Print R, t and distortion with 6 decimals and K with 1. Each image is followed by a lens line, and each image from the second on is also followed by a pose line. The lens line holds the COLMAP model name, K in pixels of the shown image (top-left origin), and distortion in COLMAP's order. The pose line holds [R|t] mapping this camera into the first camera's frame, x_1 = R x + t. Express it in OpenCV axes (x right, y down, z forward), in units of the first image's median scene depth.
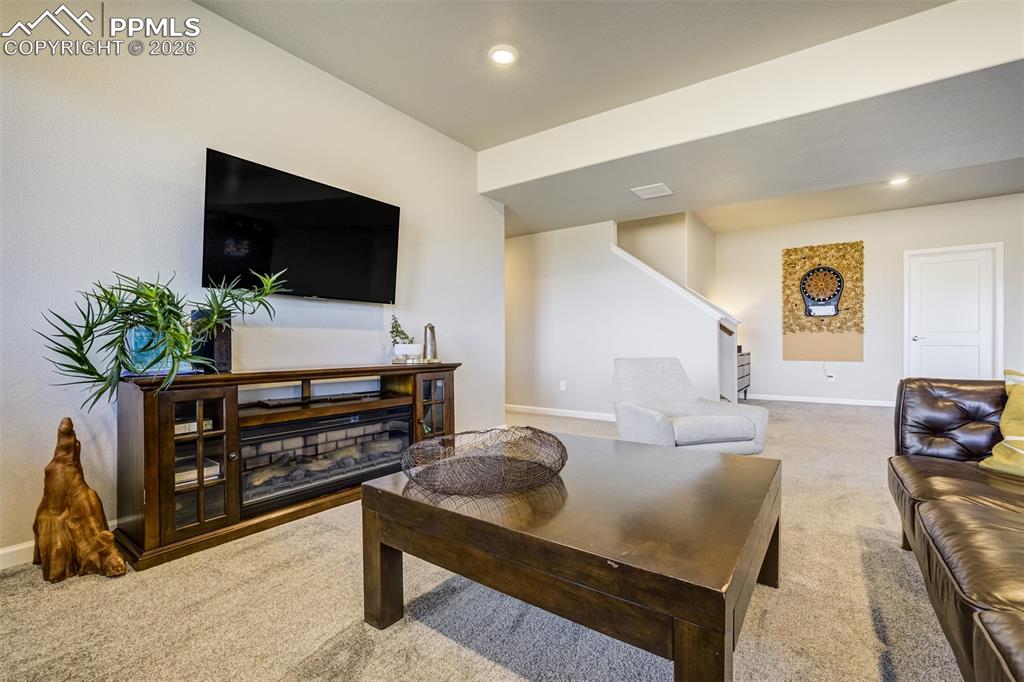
lens RADIAL K [[436.4, 0, 516.7], [0, 436.4, 343.8], [0, 0, 1]] dist [0.000234, 0.000258]
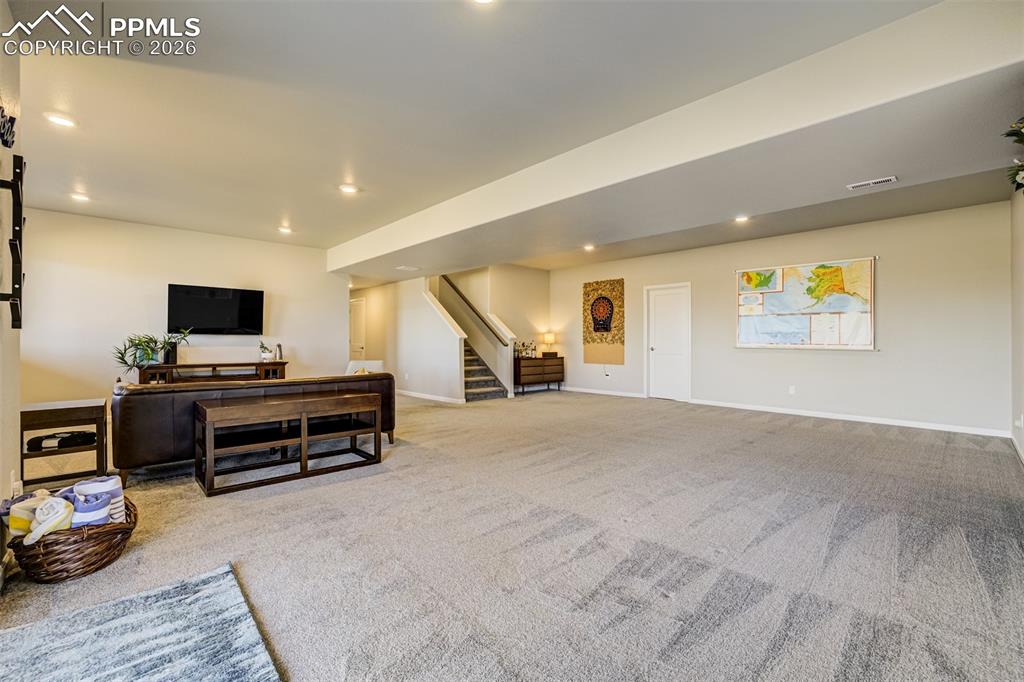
lens RADIAL K [[436.4, 0, 508.8], [0, 436.4, 340.5], [0, 0, 1]] dist [0.000234, 0.000258]
pose [[0.967737, 0.006349, -0.251881, 0.943379], [-0.005709, 0.999978, 0.003272, -0.048025], [0.251896, -0.001728, 0.967753, -0.523236]]
